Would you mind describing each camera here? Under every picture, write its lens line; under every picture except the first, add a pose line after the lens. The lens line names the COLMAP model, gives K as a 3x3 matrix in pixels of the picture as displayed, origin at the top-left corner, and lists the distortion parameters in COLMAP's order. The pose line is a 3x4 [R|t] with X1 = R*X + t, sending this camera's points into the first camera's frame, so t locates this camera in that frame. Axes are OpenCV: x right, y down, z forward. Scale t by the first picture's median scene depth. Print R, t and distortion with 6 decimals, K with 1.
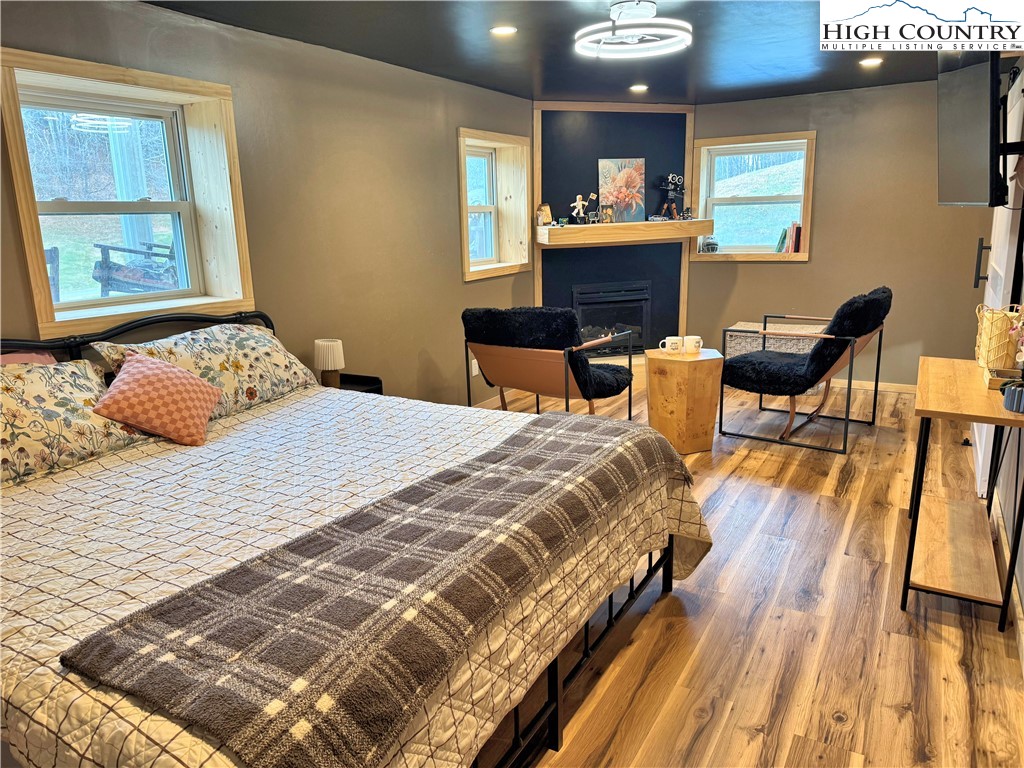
lens RADIAL K [[718.2, 0, 514.6], [0, 718.2, 385.2], [0, 0, 1]] dist [0.180432, -0.326318]
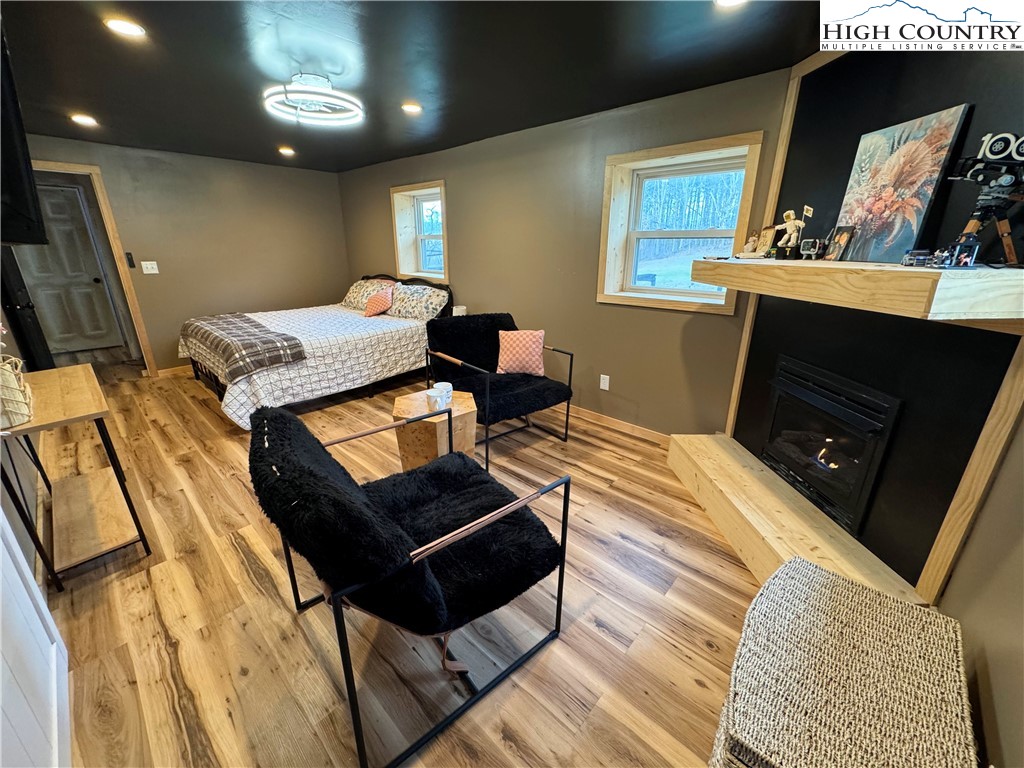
lens RADIAL K [[406.5, 0, 511.2], [0, 406.5, 382.8], [0, 0, 1]] dist [-0.003034, -0.000161]
pose [[-0.231678, 0.337025, -0.912546, 0.493115], [-0.216153, 0.896783, 0.386081, -0.210522], [0.948474, 0.286696, -0.134916, 0.855699]]
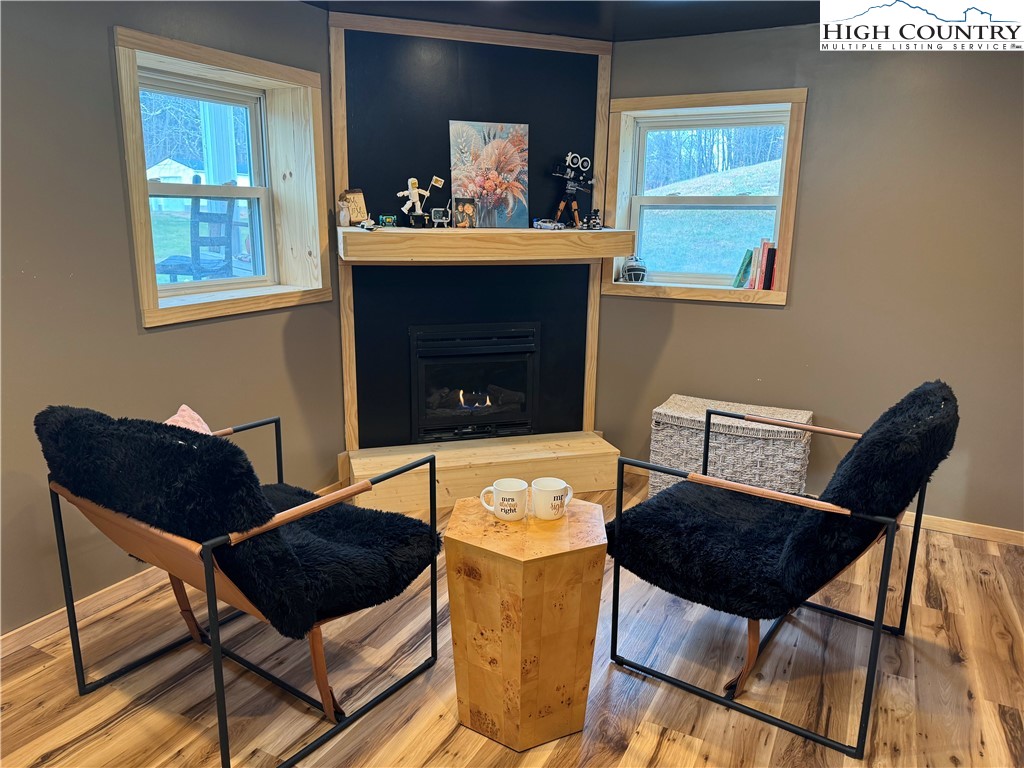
lens RADIAL K [[724.4, 0, 511.9], [0, 724.4, 388.9], [0, 0, 1]] dist [0.095023, -0.106932]
pose [[0.998486, 0.032604, 0.044304, 0.146886], [-0.032966, 0.999429, 0.007469, -0.096581], [-0.044035, -0.008918, 0.998990, 0.397067]]
